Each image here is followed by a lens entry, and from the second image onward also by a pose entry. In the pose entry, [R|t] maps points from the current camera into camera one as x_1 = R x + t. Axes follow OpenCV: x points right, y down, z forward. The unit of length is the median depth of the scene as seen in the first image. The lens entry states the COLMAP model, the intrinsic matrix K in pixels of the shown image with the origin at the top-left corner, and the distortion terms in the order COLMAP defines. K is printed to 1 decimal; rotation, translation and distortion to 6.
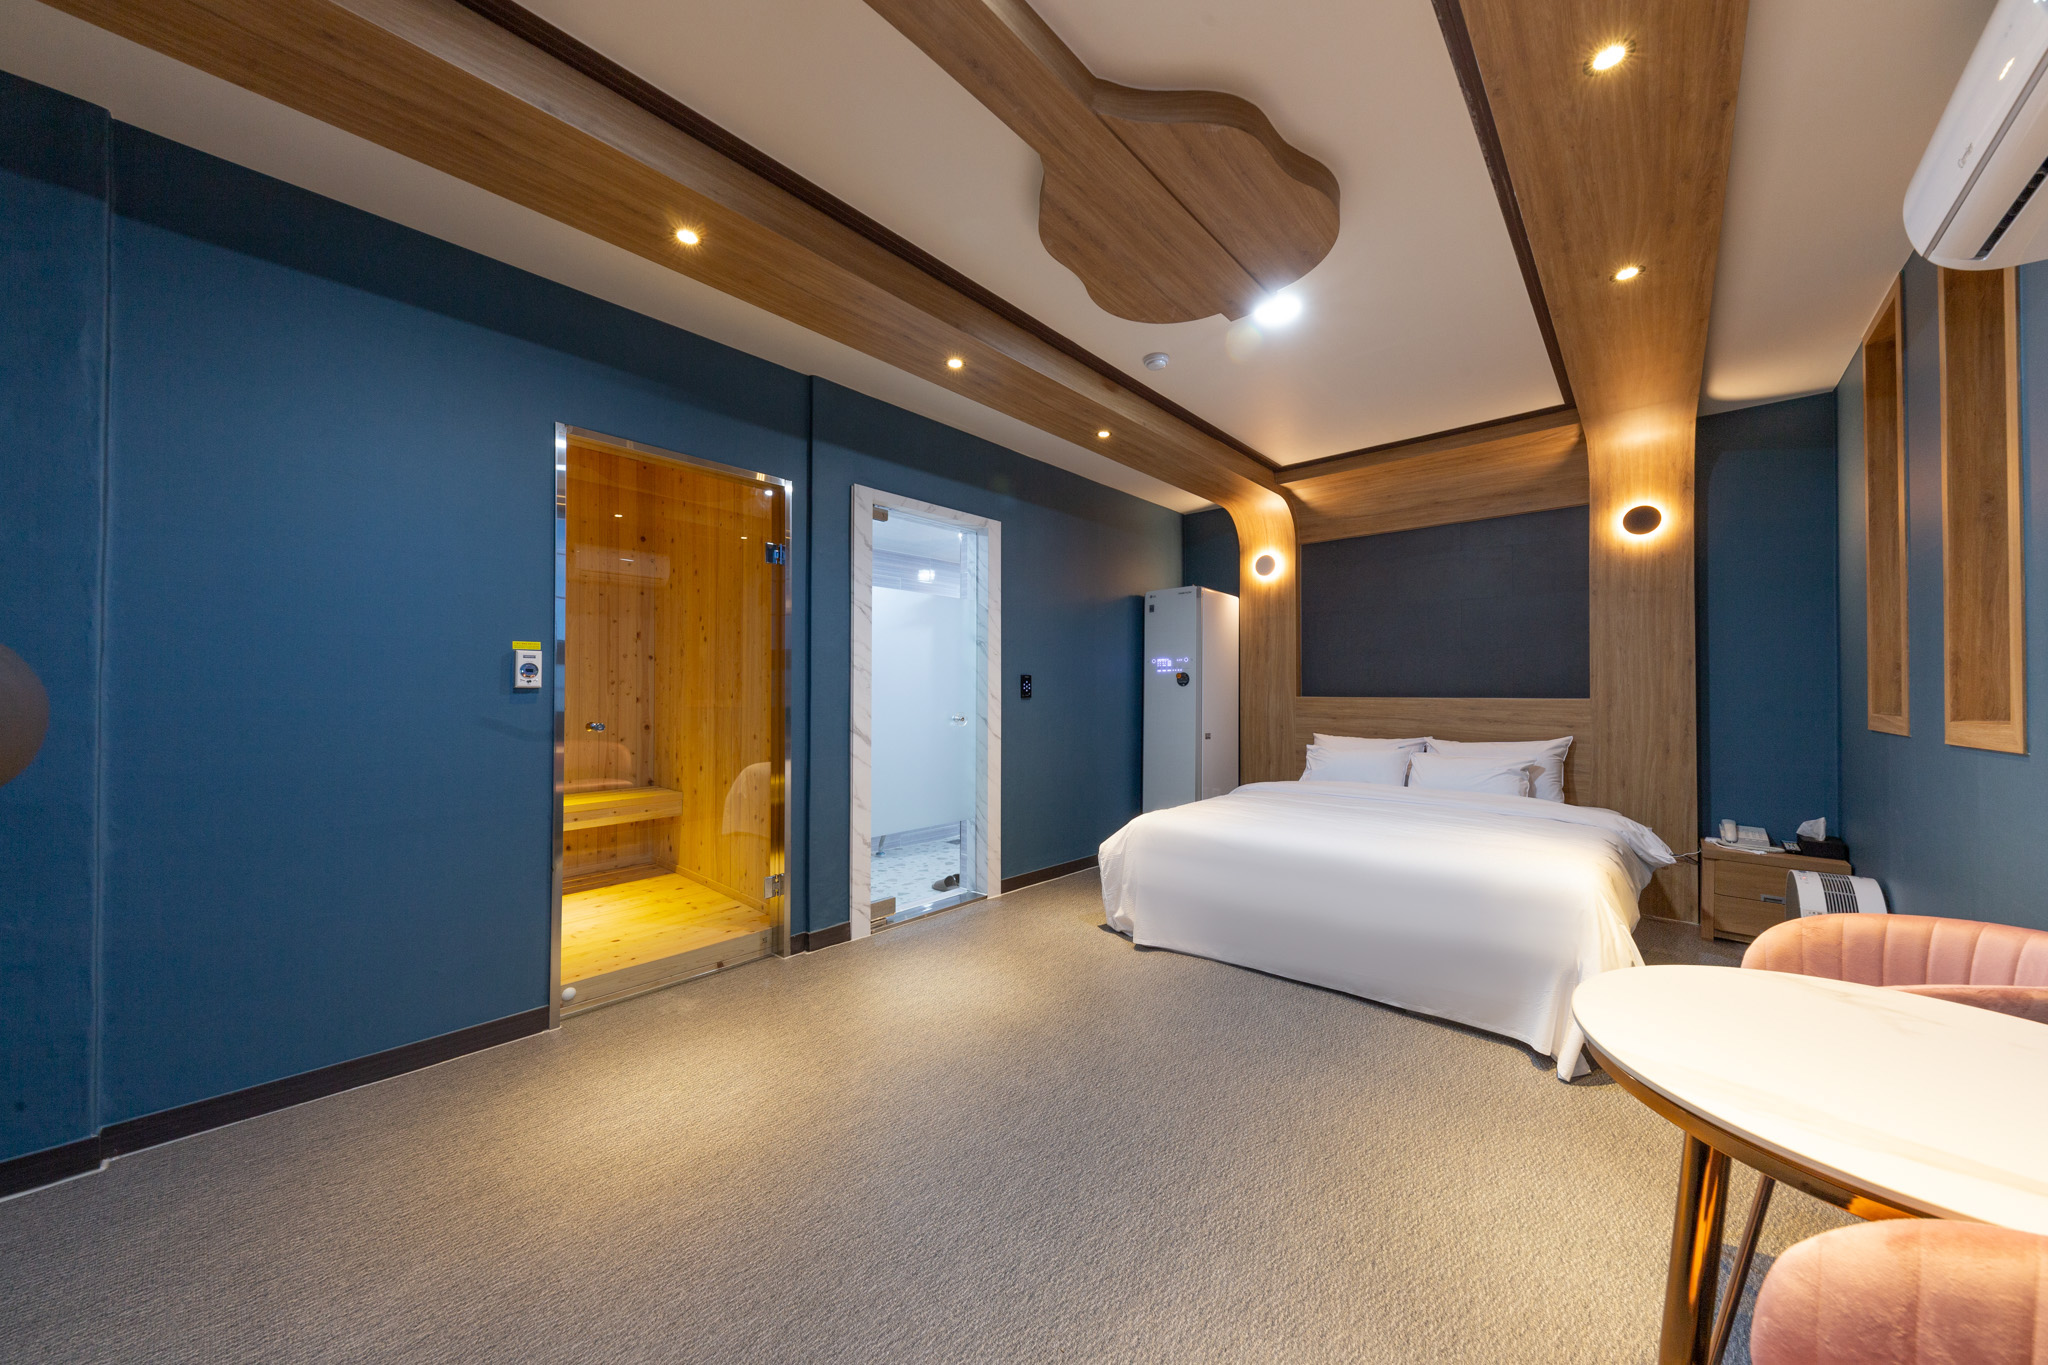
lens RADIAL K [[699.6, 0, 1025.1], [0, 699.6, 683.1], [0, 0, 1]] dist [0.016243, -0.006526]
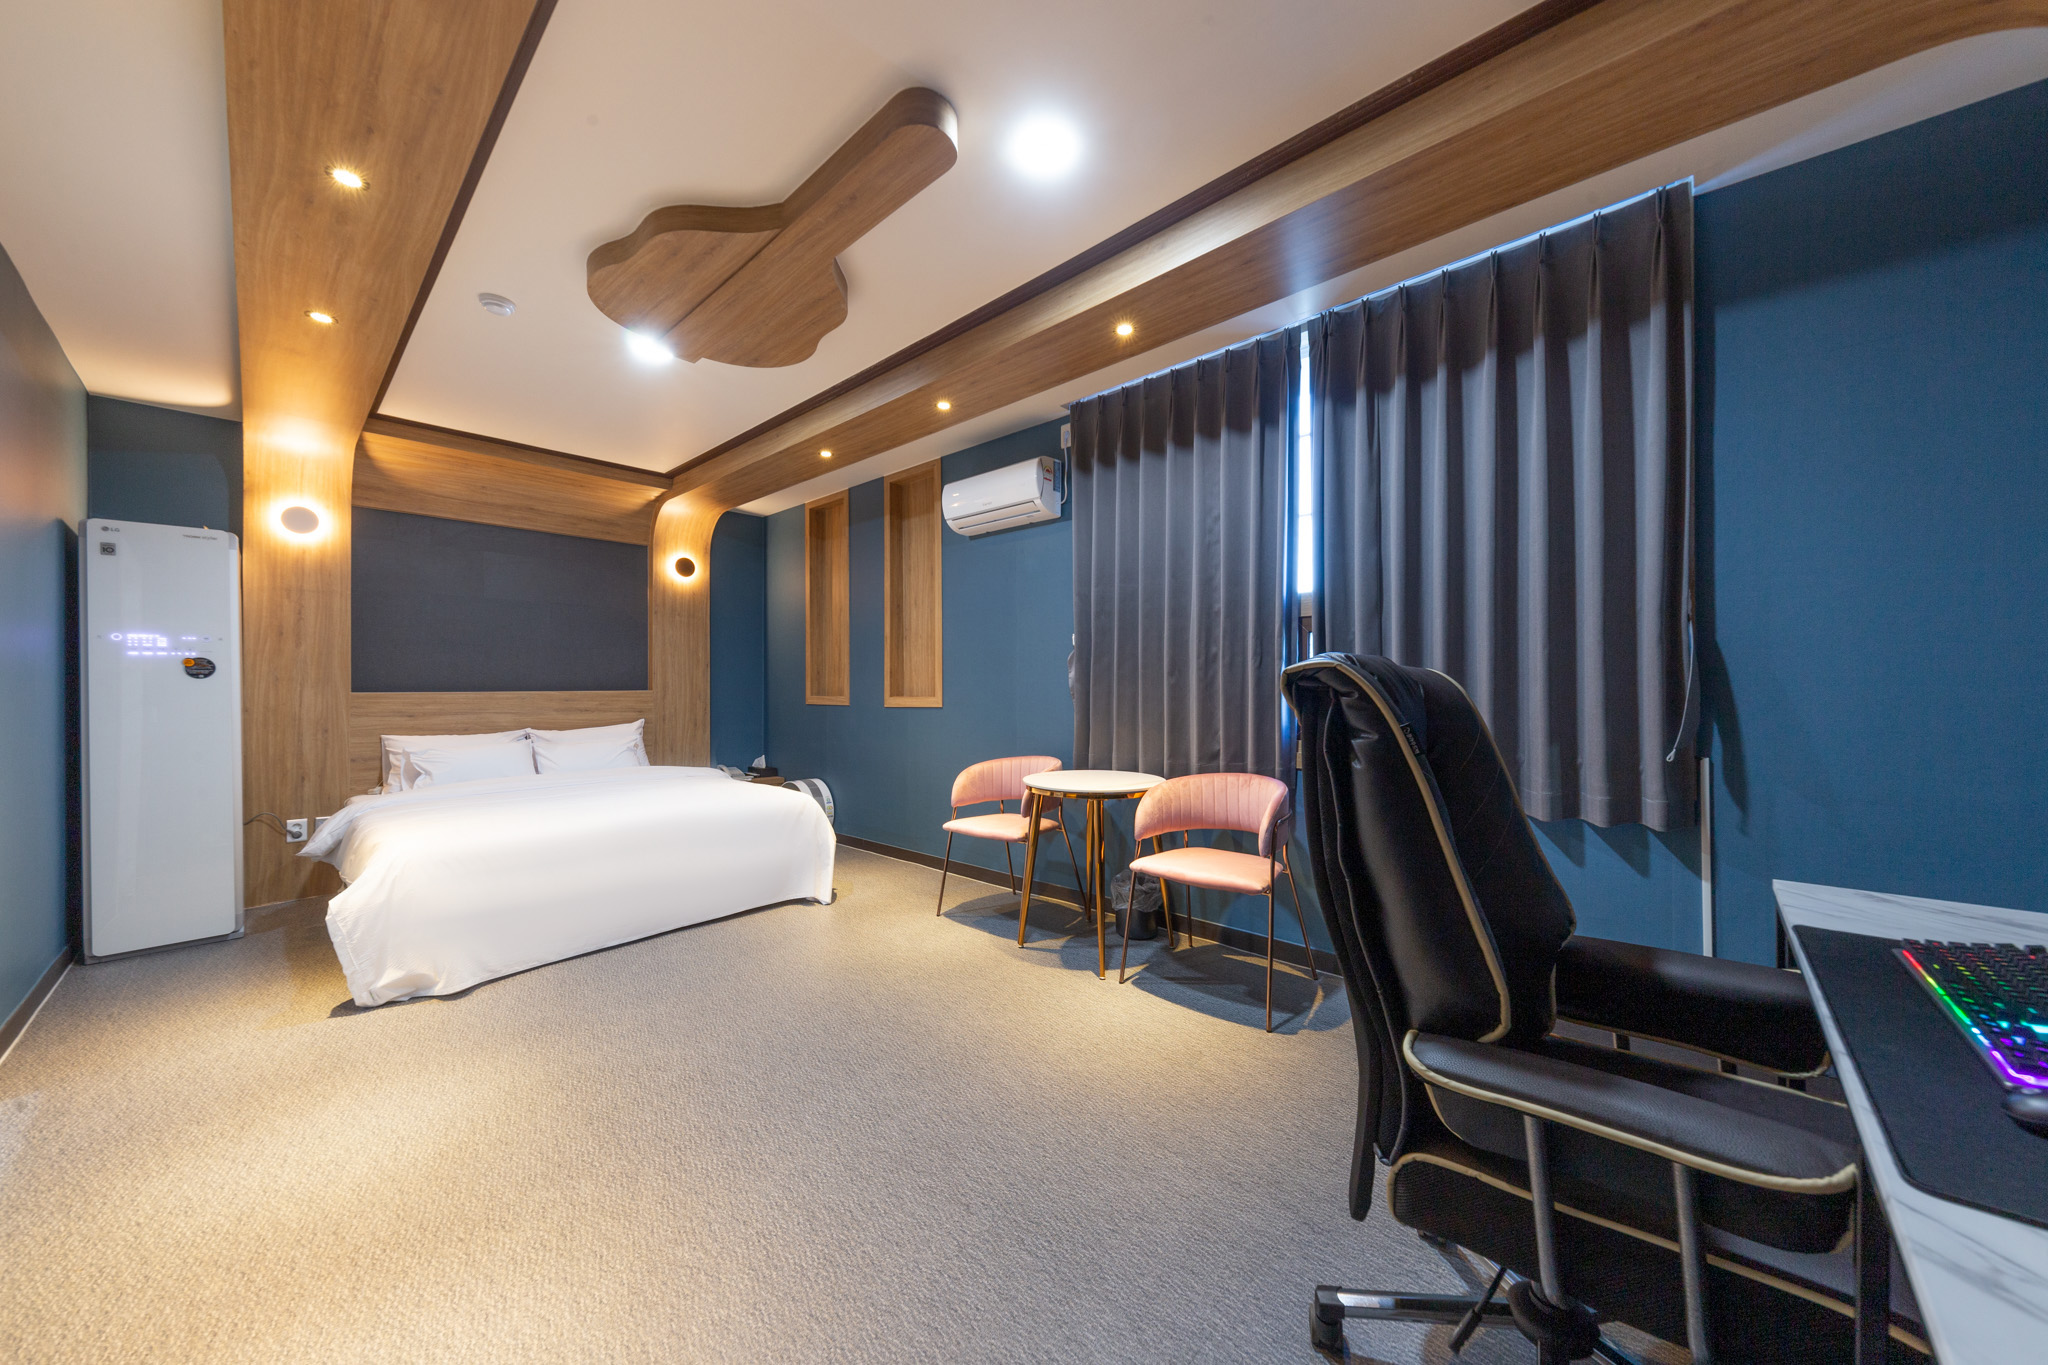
lens RADIAL K [[699.6, 0, 1025.1], [0, 699.6, 683.1], [0, 0, 1]] dist [0.016243, -0.006526]
pose [[0.023632, 0.001378, 0.999720, -0.525618], [-0.009447, 0.999955, -0.001155, 0.002809], [-0.999676, -0.009417, 0.023644, 0.250940]]
